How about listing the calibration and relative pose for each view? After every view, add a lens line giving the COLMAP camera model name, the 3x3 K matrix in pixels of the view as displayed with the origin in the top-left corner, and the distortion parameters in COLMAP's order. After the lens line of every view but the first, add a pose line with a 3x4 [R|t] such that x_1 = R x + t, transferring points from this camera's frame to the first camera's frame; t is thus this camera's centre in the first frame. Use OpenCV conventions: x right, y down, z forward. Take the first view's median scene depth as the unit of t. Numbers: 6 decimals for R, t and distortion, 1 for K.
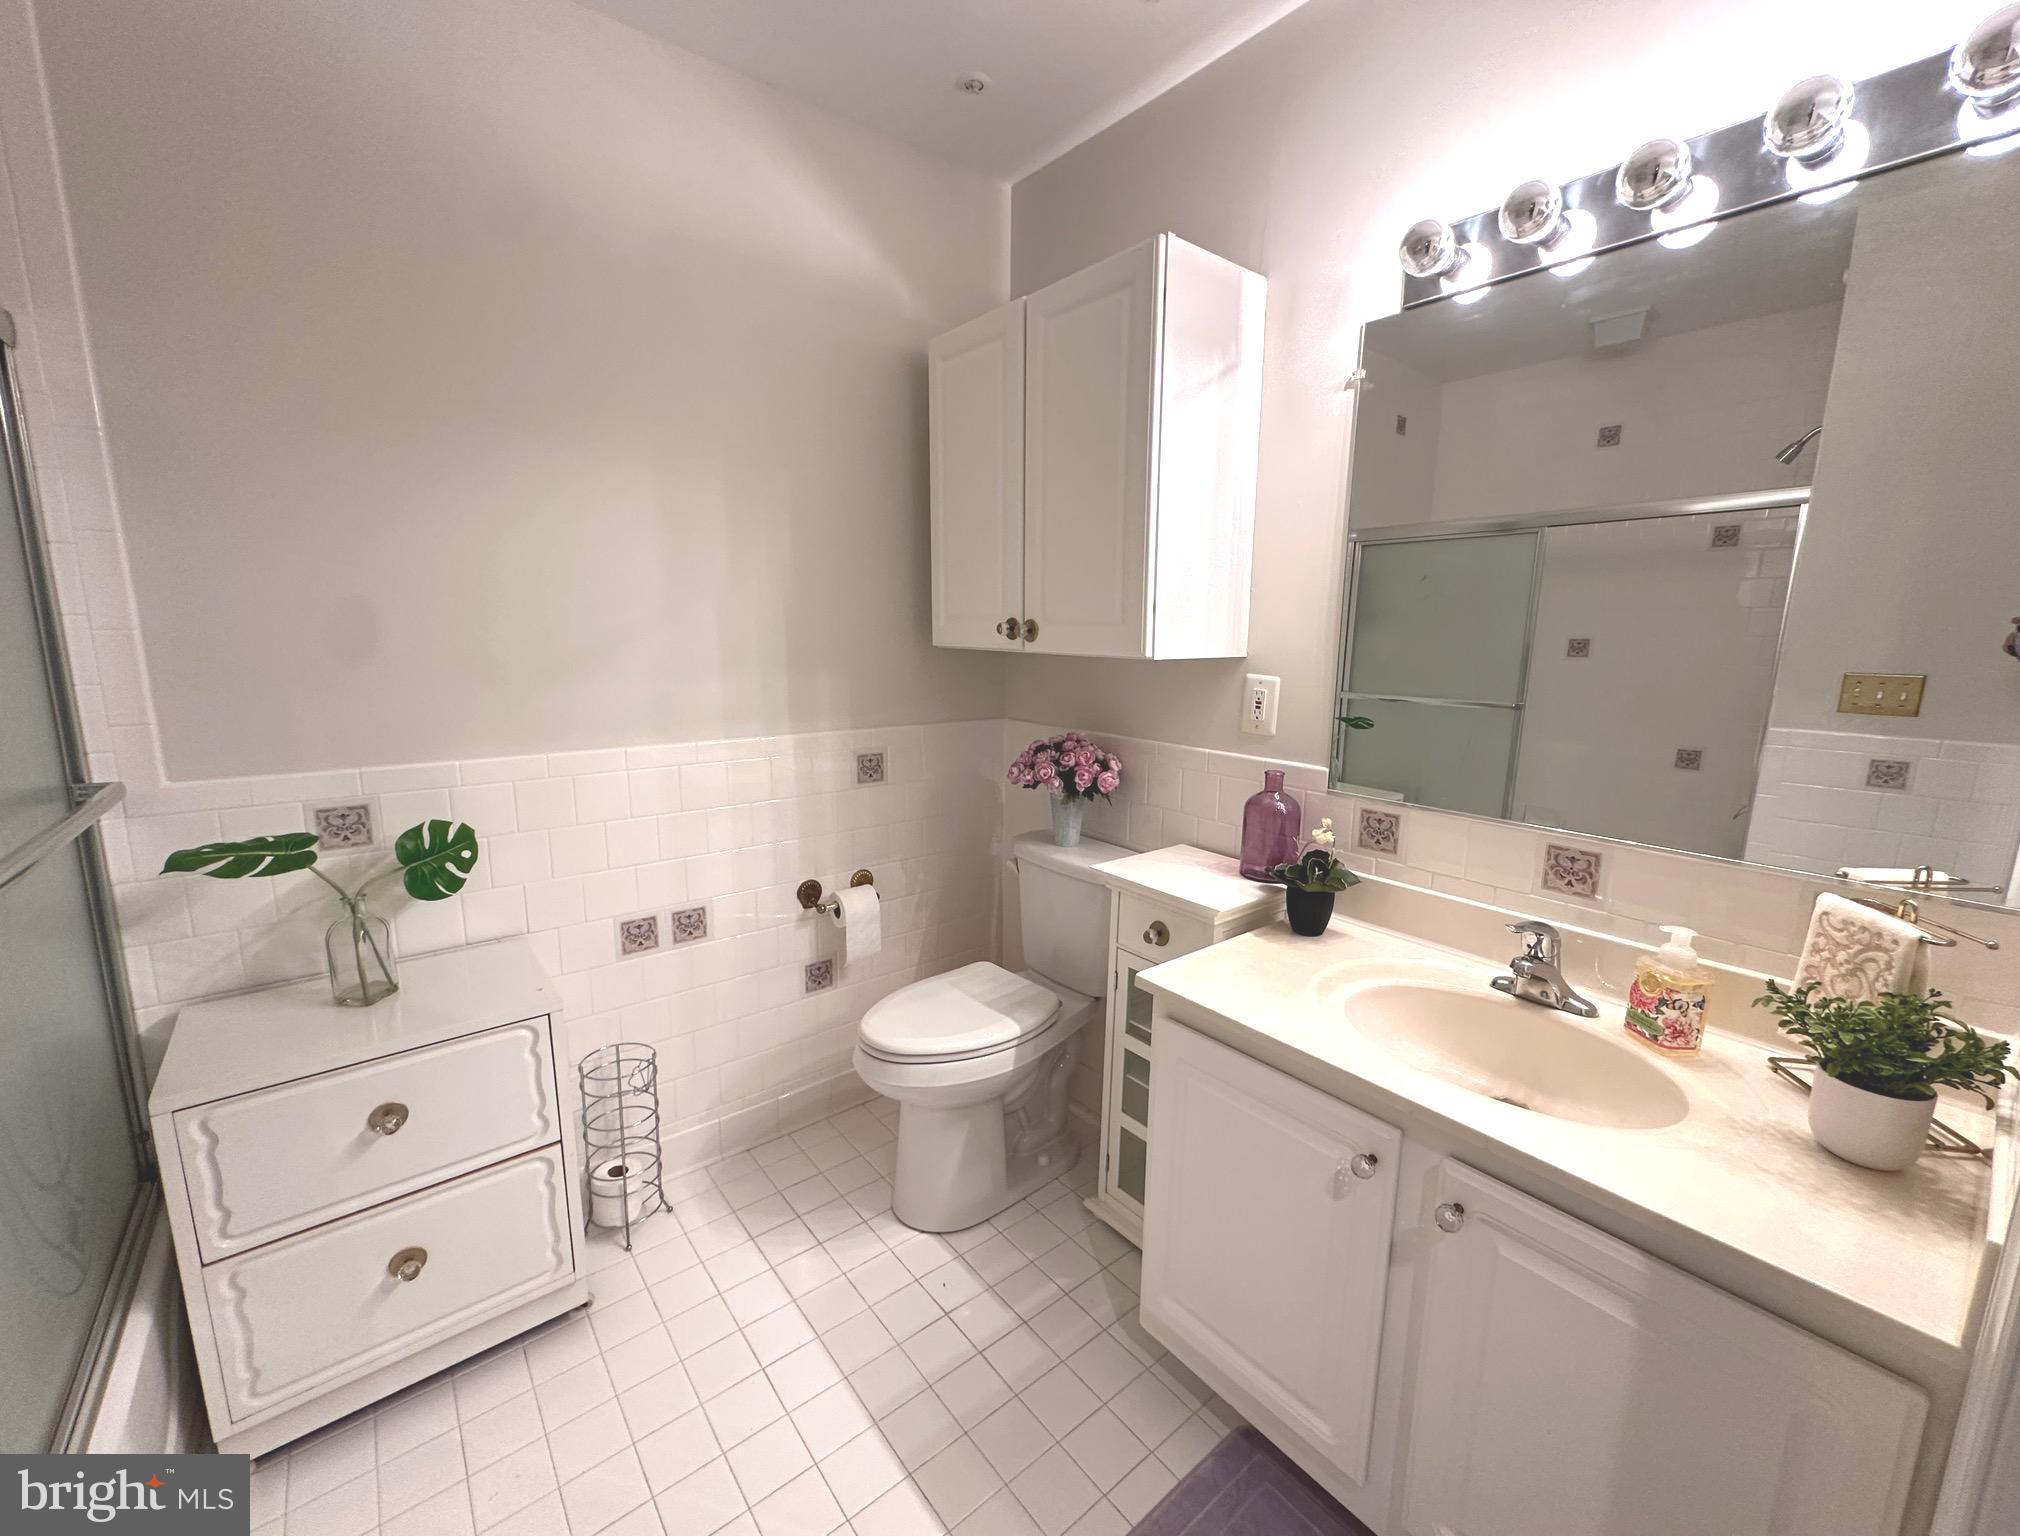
lens RADIAL K [[824.4, 0, 1015.1], [0, 824.4, 767.6], [0, 0, 1]] dist [-0.003863, 0.001867]
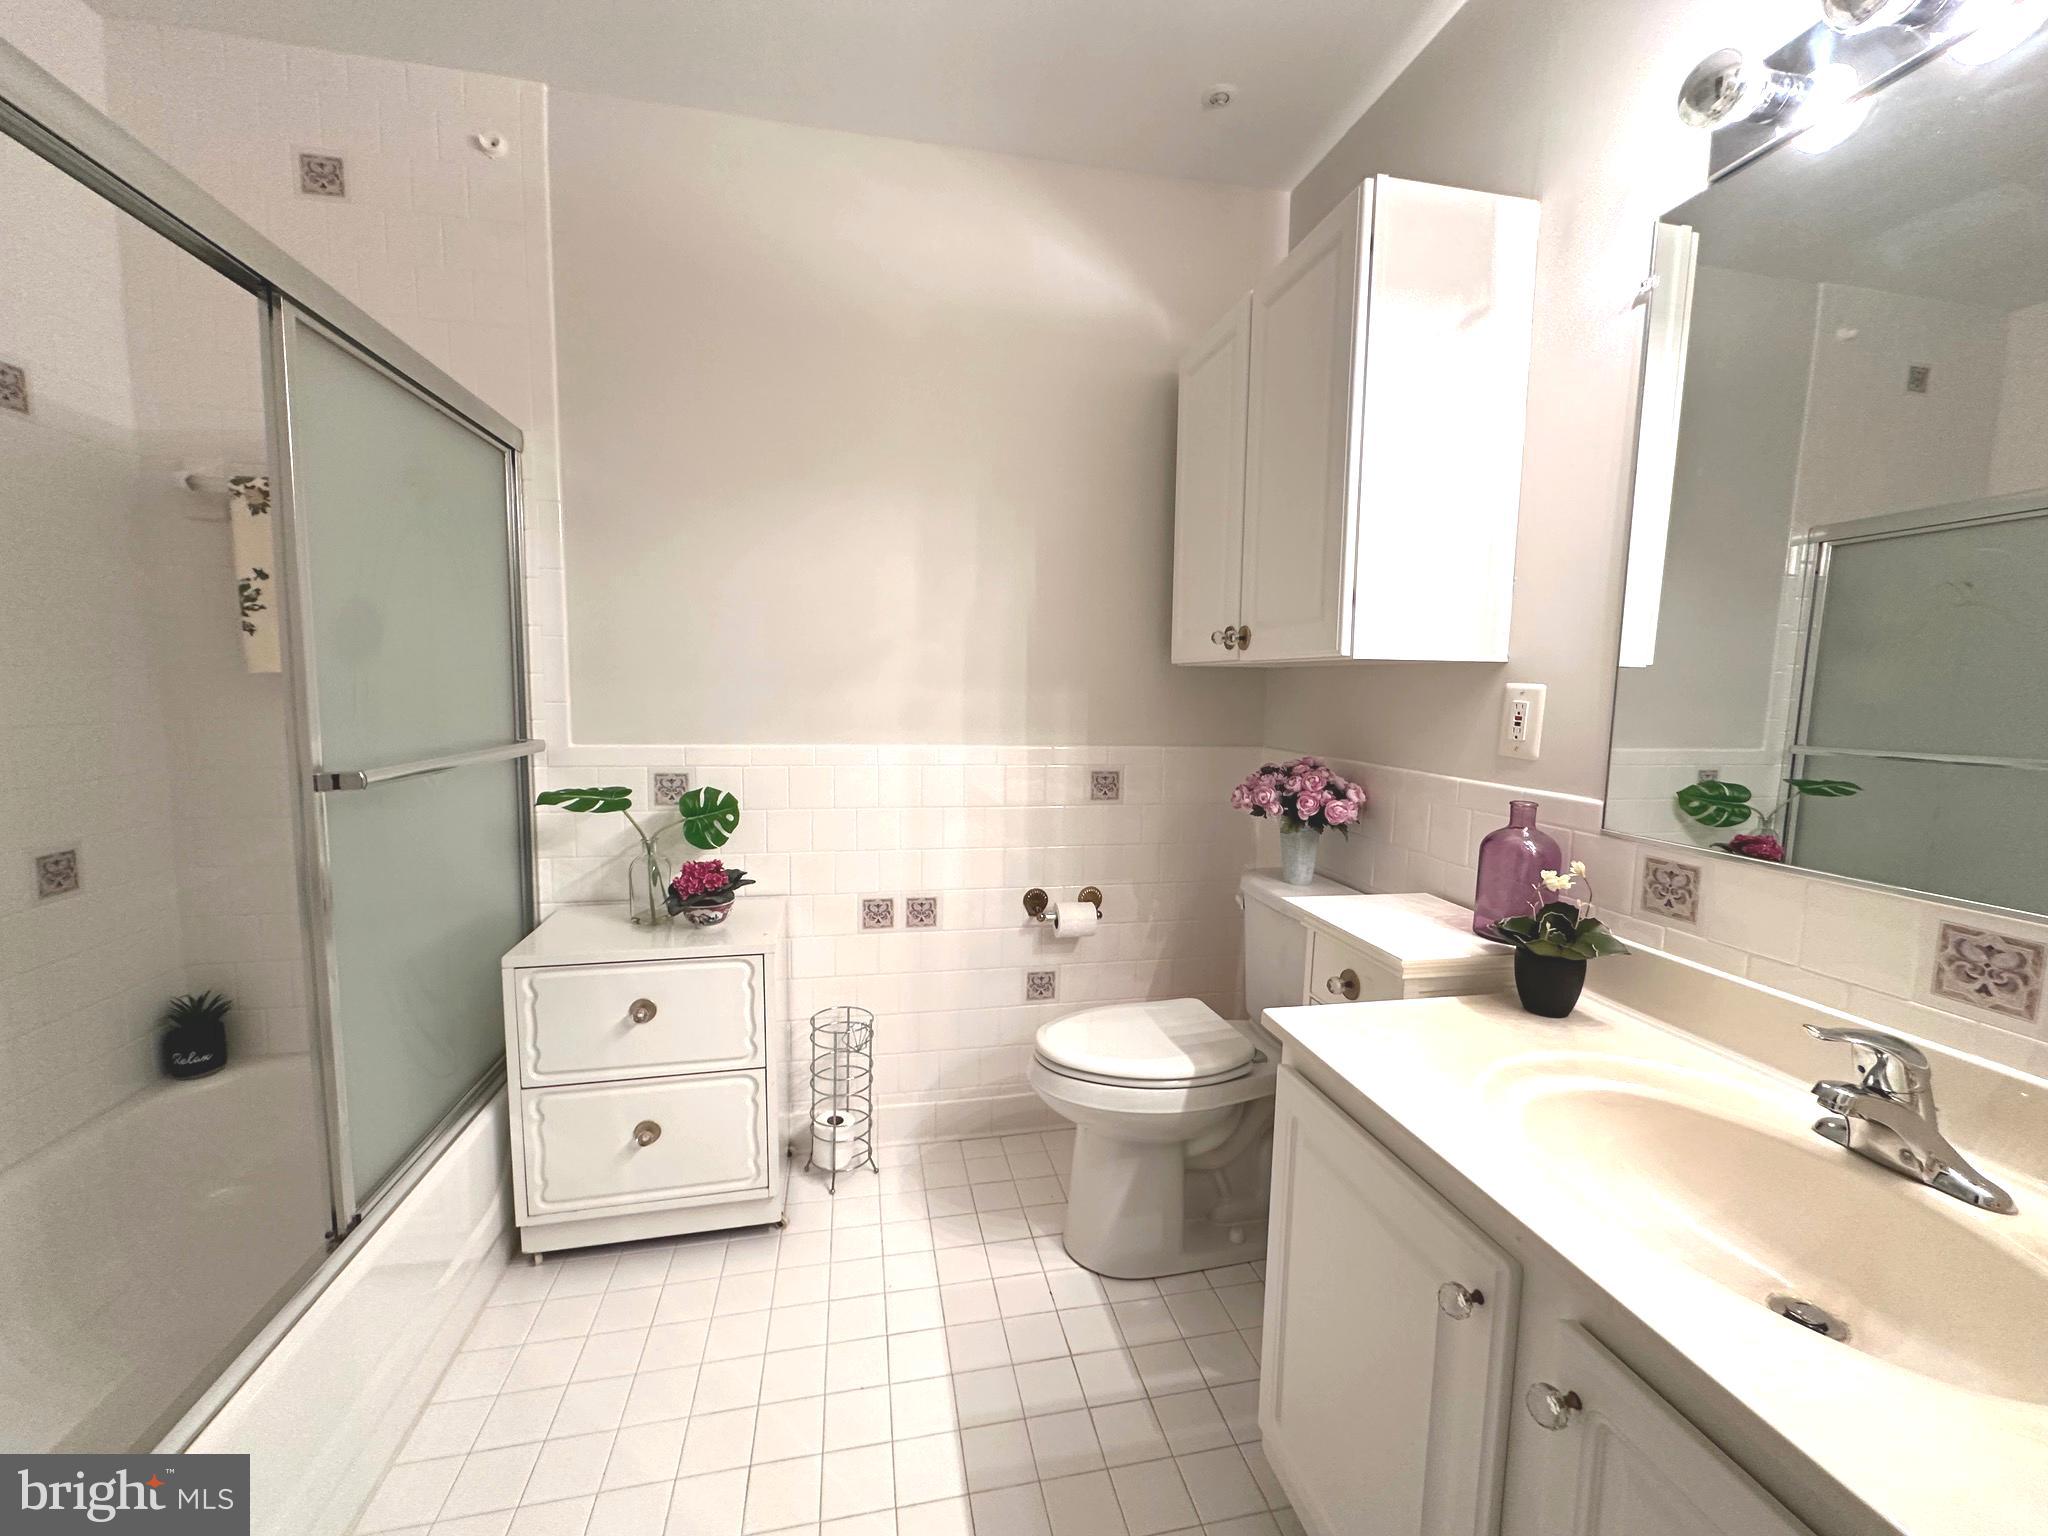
lens RADIAL K [[816.0, 0, 1021.4], [0, 816.0, 769.8], [0, 0, 1]] dist [-0.003463, 0.000538]
pose [[0.884793, 0.049950, -0.463299, 0.261111], [-0.085446, 0.994772, -0.055932, 0.061134], [0.458083, 0.089076, 0.884435, 0.099402]]
